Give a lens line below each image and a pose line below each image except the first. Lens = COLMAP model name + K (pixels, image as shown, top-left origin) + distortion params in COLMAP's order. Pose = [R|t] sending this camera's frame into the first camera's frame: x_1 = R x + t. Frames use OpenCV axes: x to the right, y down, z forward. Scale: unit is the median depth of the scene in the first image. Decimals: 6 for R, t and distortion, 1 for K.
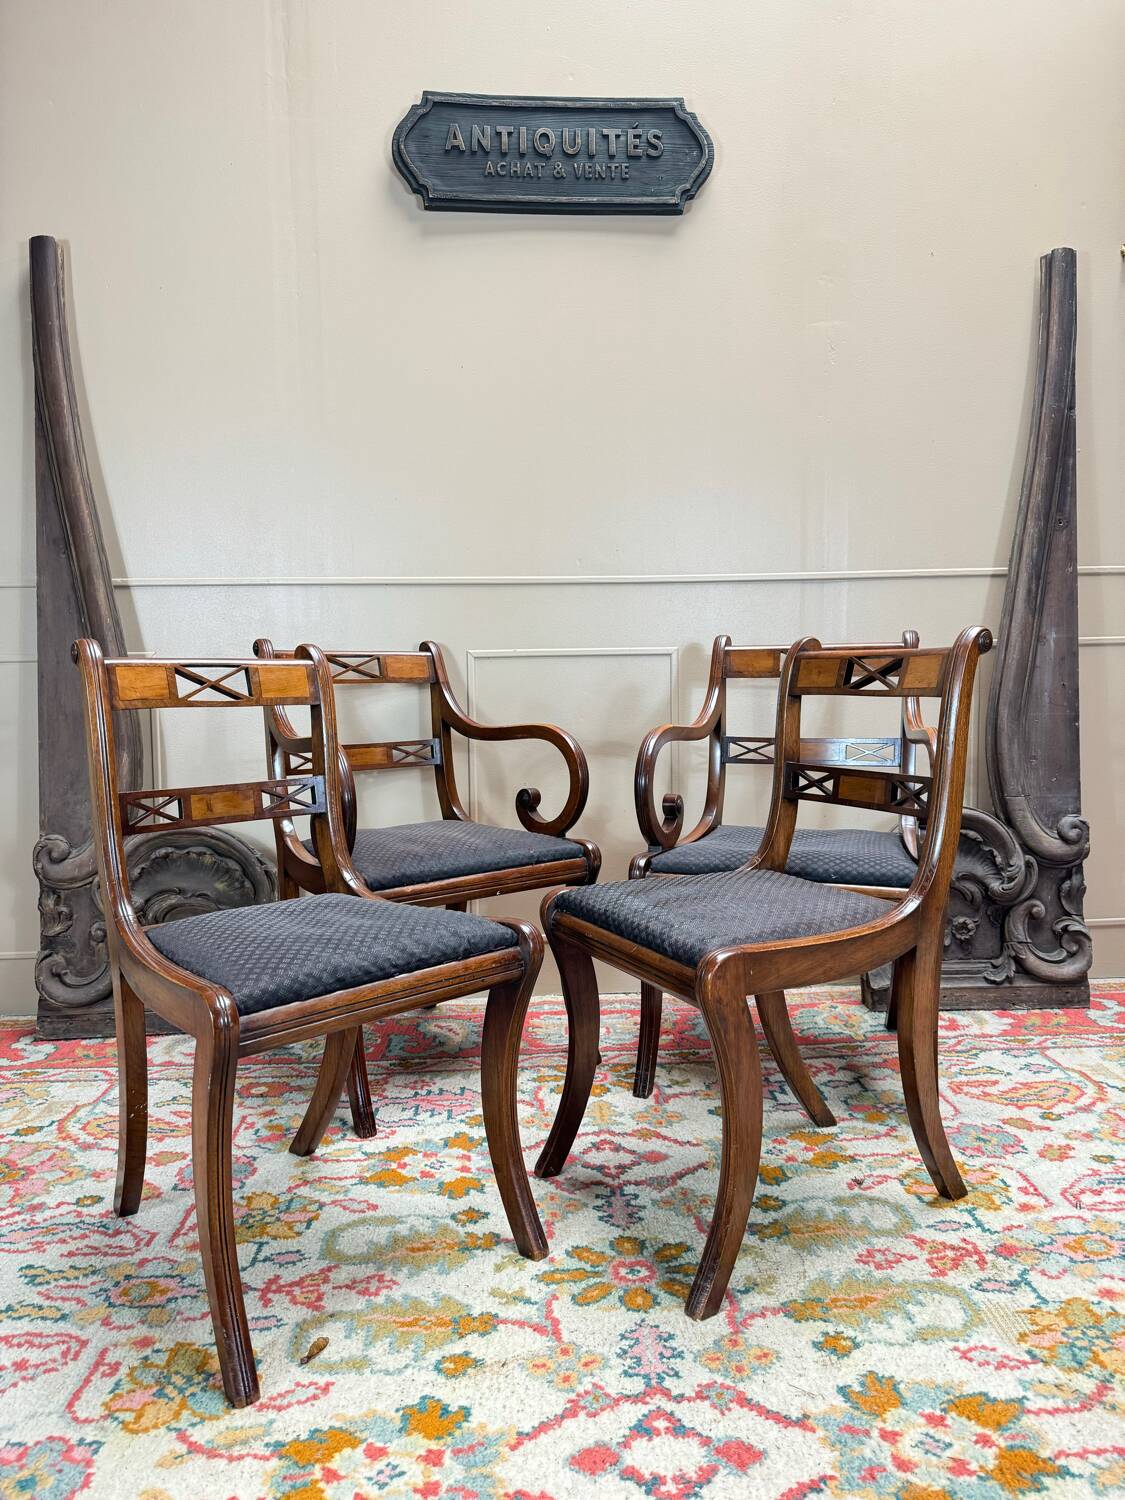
lens RADIAL K [[1065.7, 0, 554.9], [0, 1065.7, 750.9], [0, 0, 1]] dist [0.004432, -0.010418]
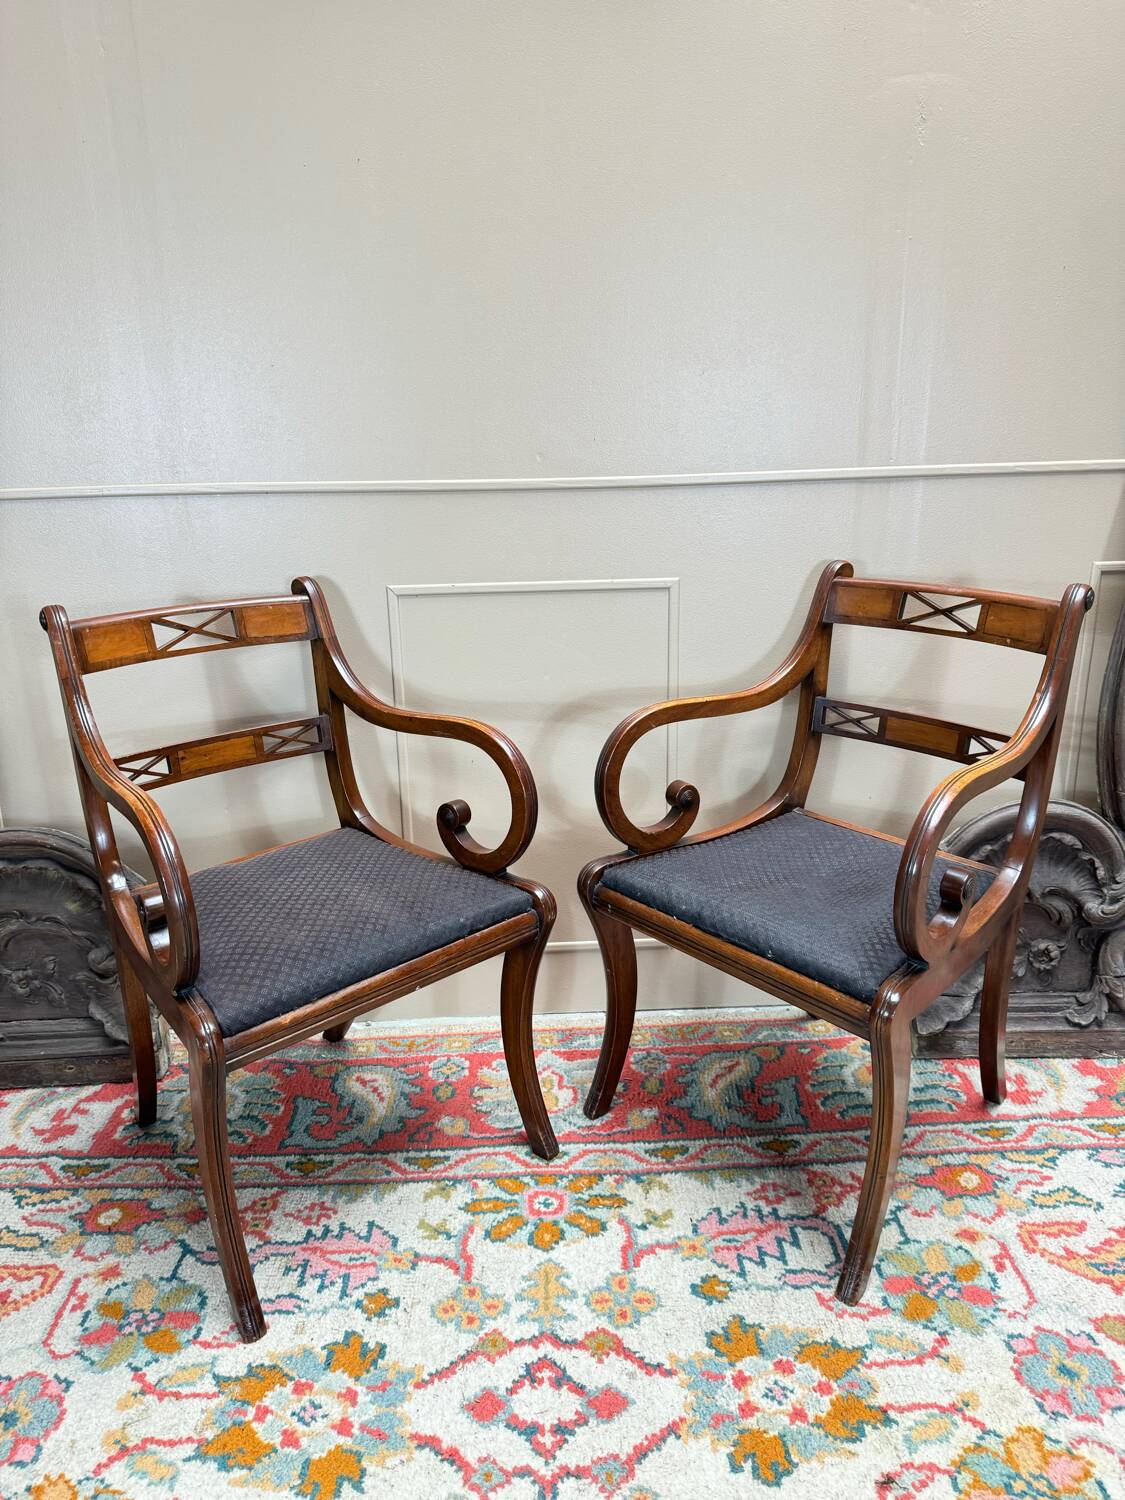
lens RADIAL K [[1065.7, 0, 554.9], [0, 1065.7, 750.9], [0, 0, 1]] dist [0.004432, -0.010418]
pose [[0.999570, 0.000789, -0.029324, 0.072712], [0.005716, 0.975241, 0.221072, -0.196342], [0.028772, -0.221144, 0.974817, 0.367307]]
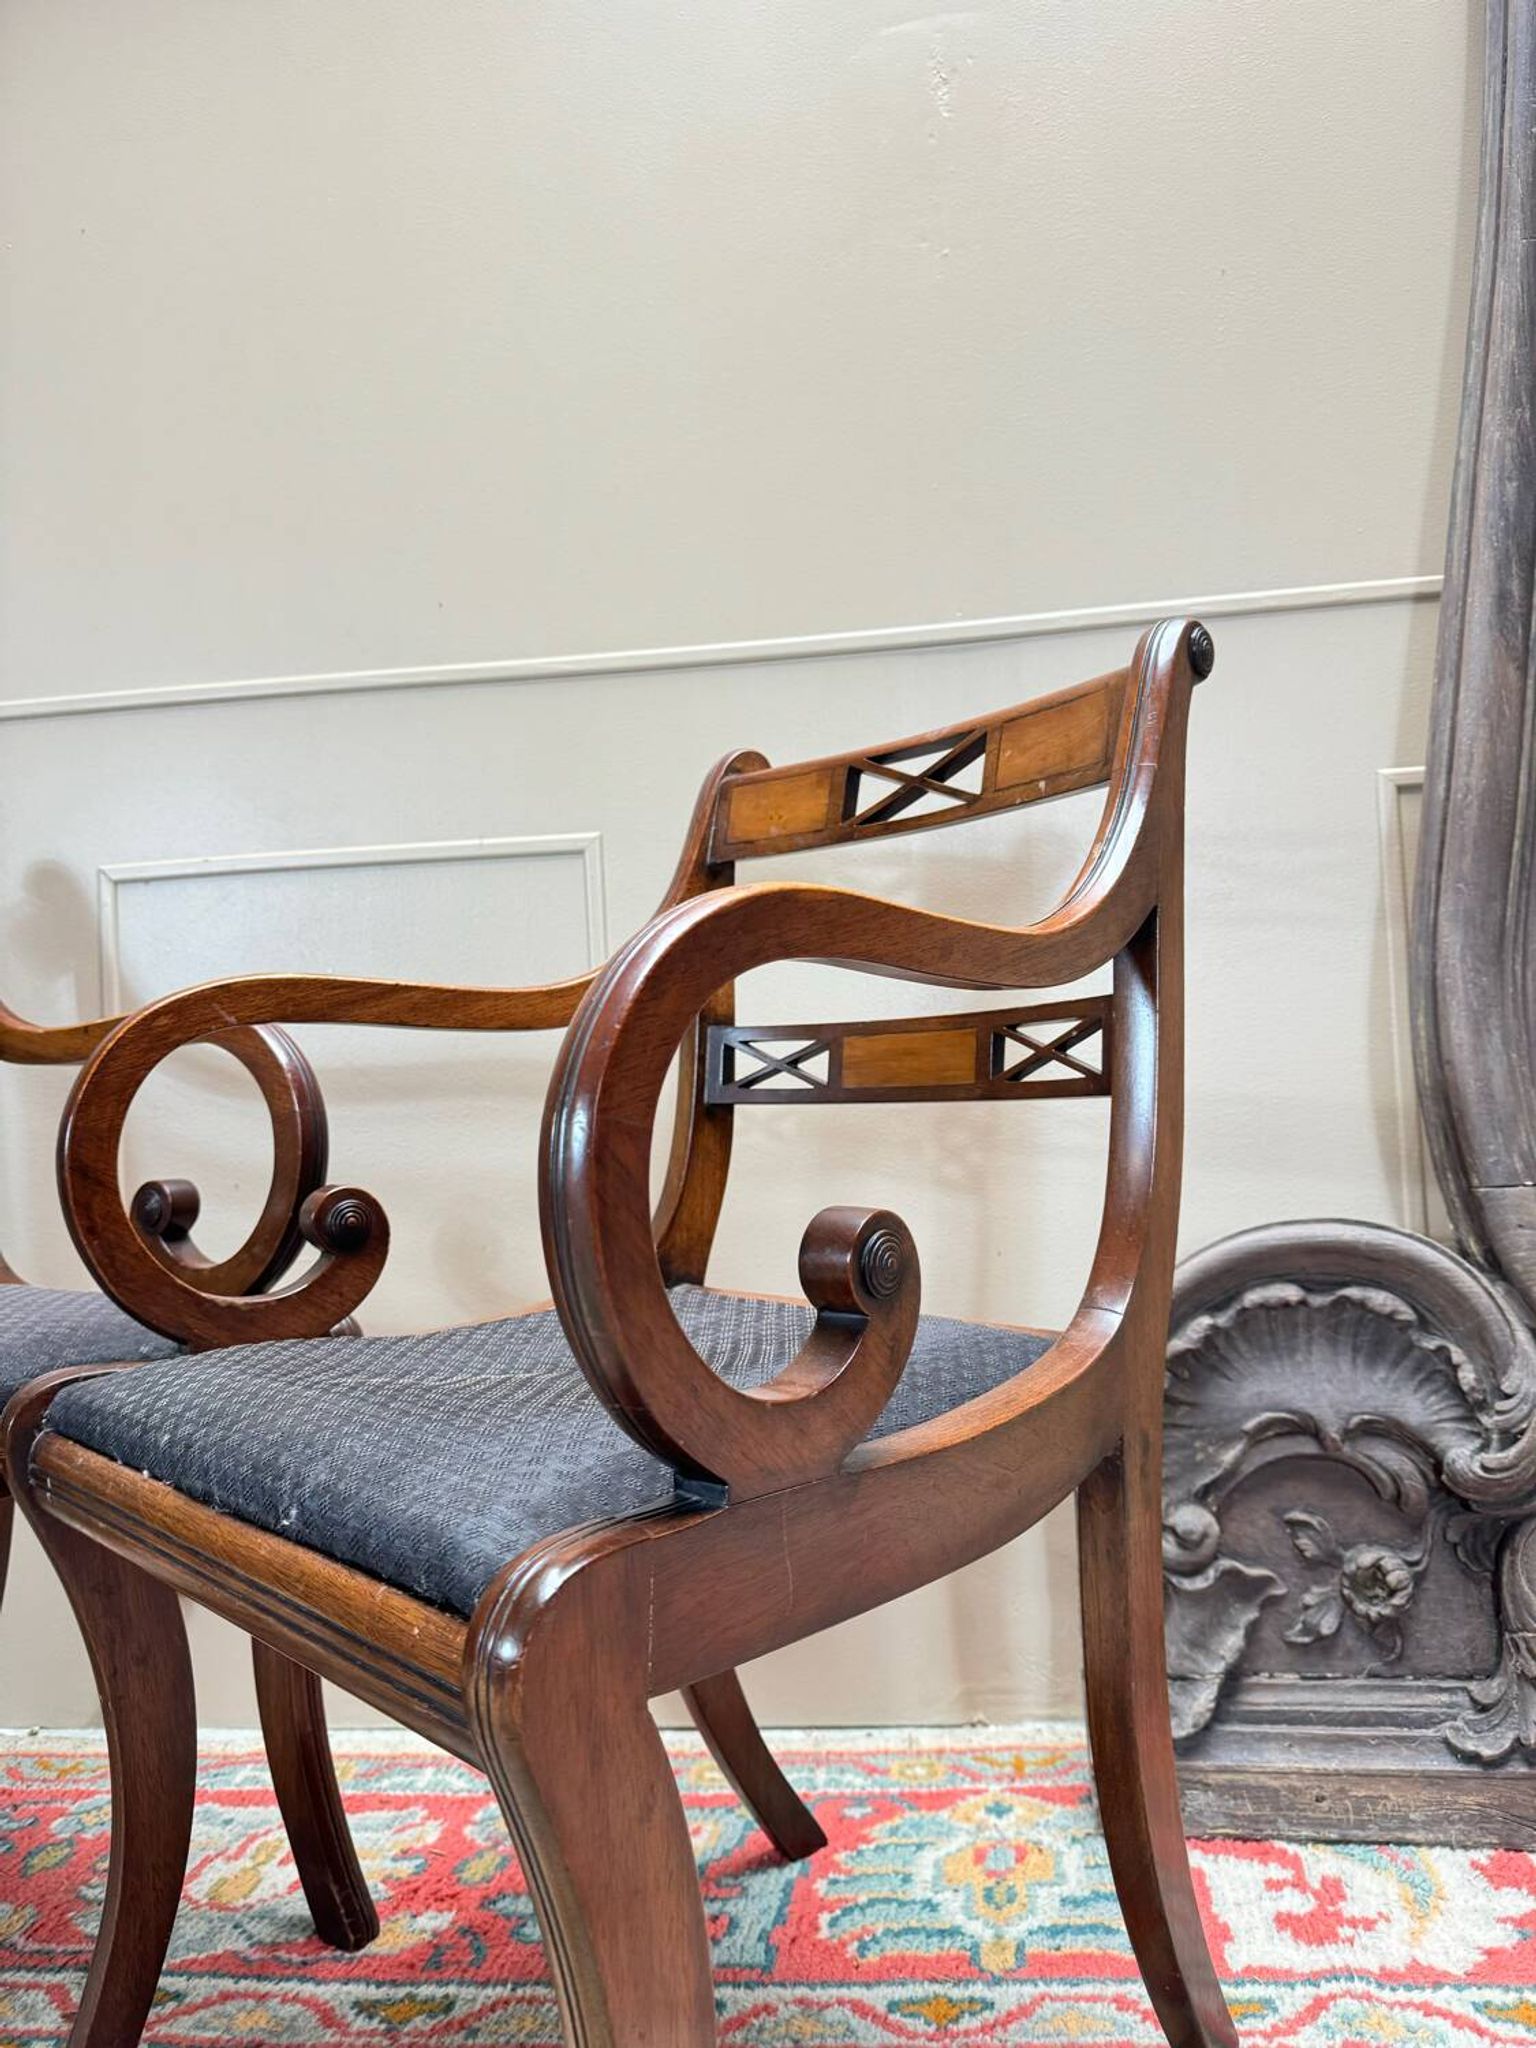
lens RADIAL K [[1474.5, 0, 768.0], [0, 1474.5, 1024.0], [0, 0, 1]] dist [-0.005689, -0.004870]
pose [[0.984621, -0.040410, -0.169967, 0.372255], [0.021880, 0.993744, -0.109514, 0.049617], [0.173330, 0.104111, 0.979346, 0.653500]]
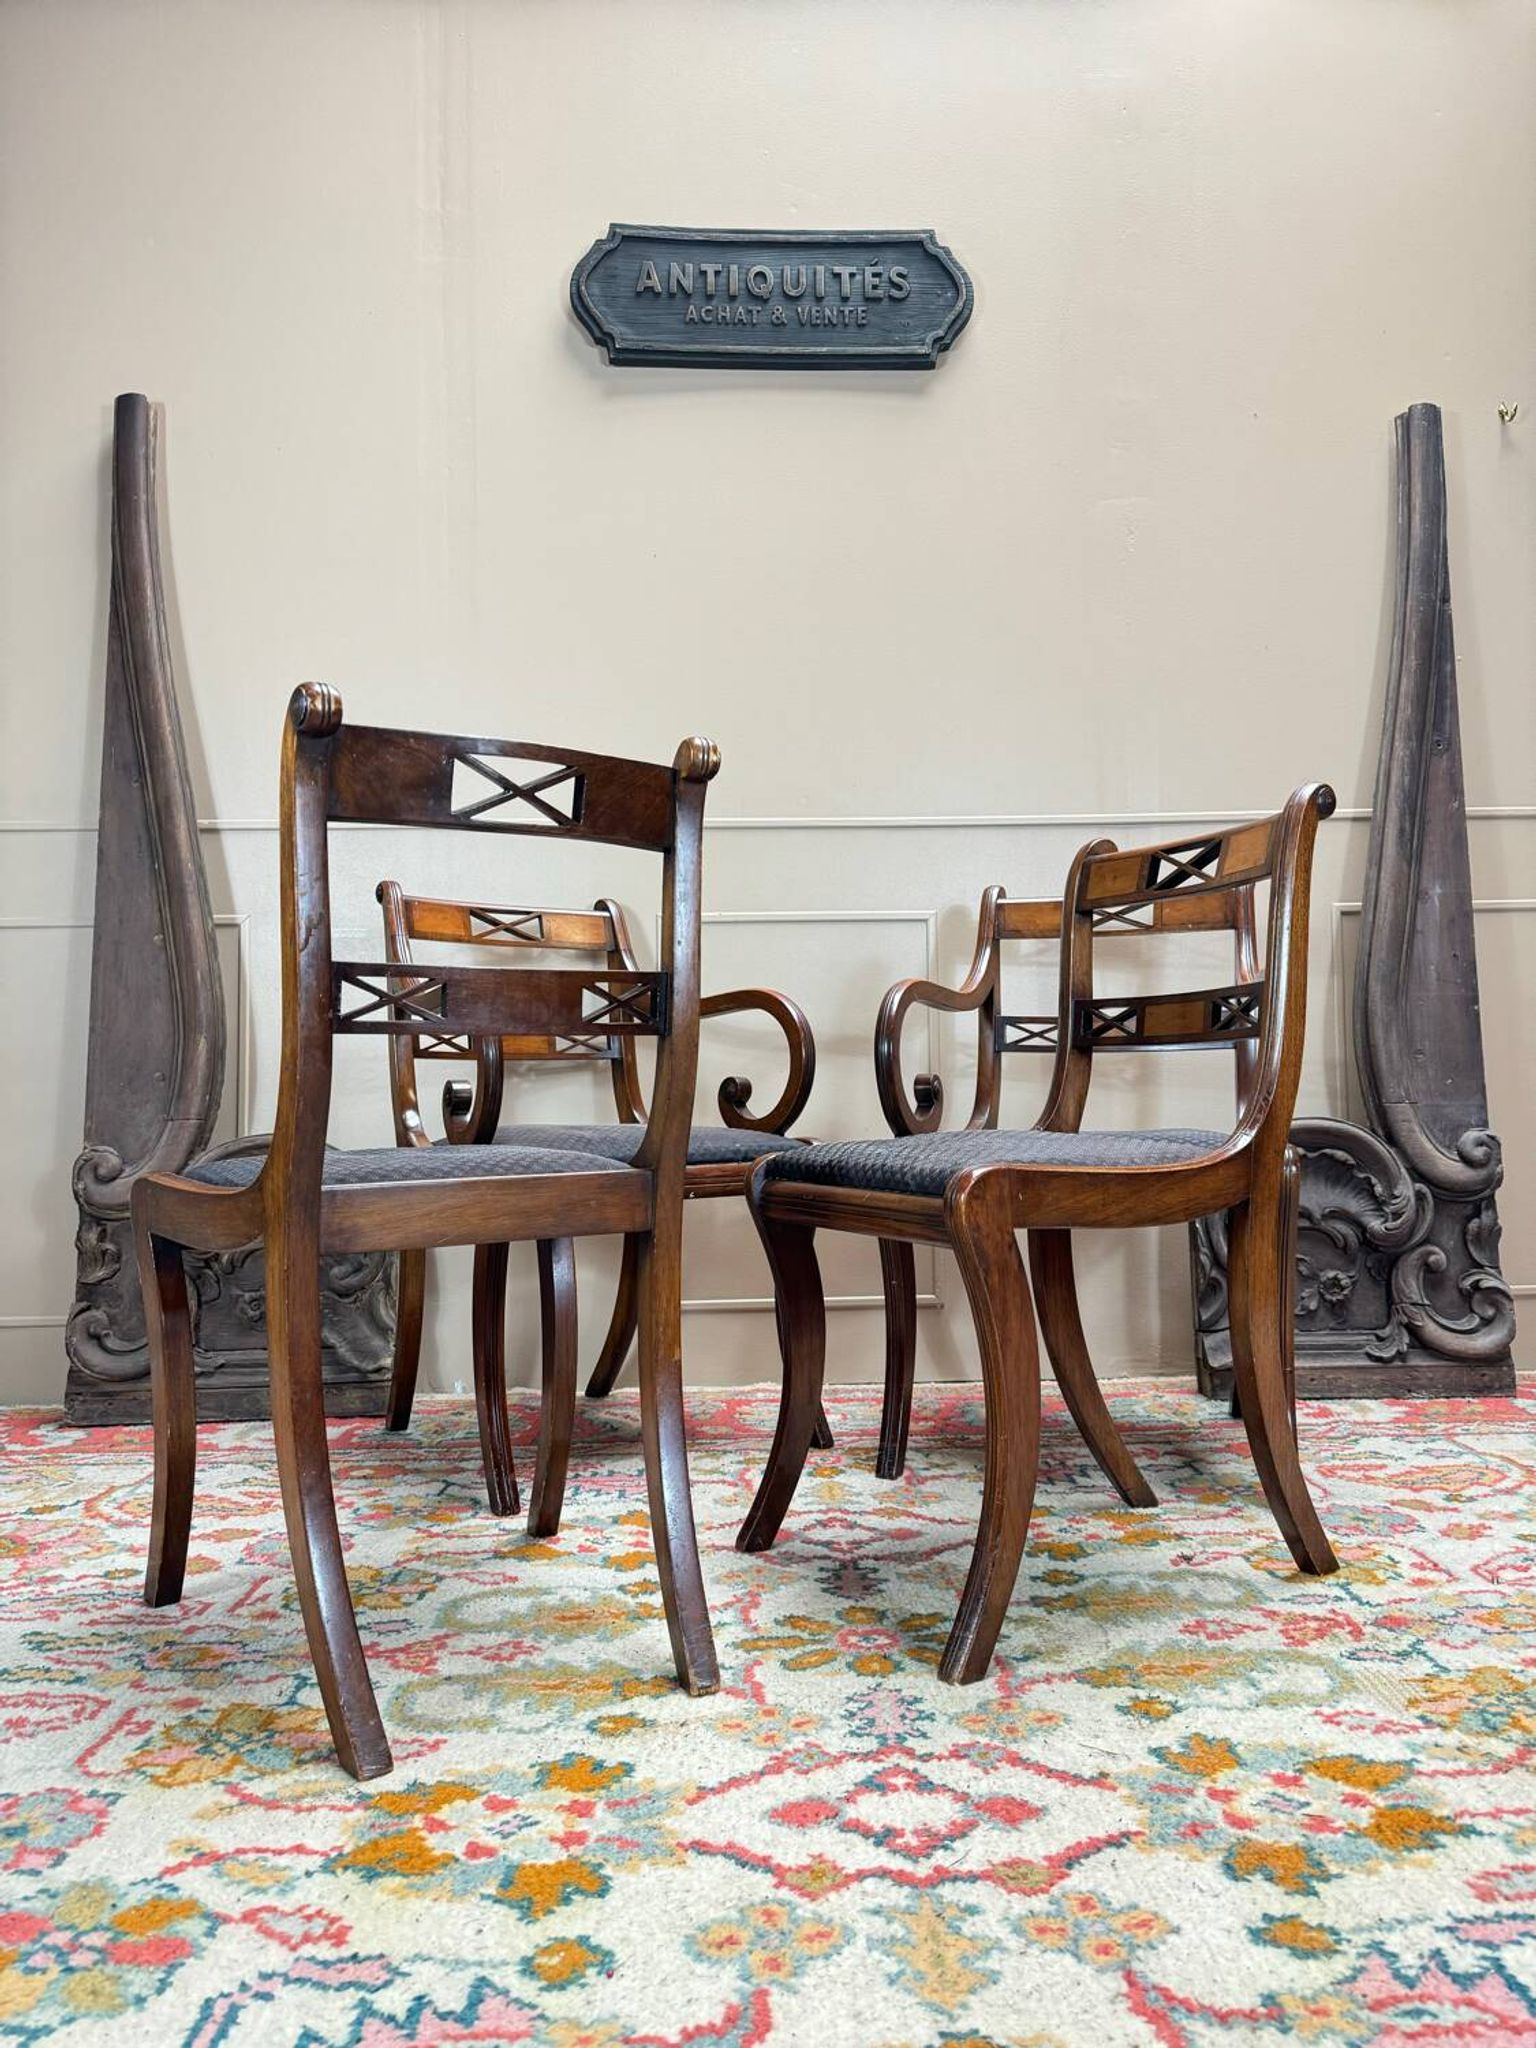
lens RADIAL K [[1456.4, 0, 759.4], [0, 1456.4, 1022.6], [0, 0, 1]] dist [0.002909, -0.003902]
pose [[0.999788, 0.000241, -0.020579, 0.015478], [-0.002790, 0.992287, -0.123929, 0.149680], [0.020391, 0.123960, 0.992078, -0.020384]]
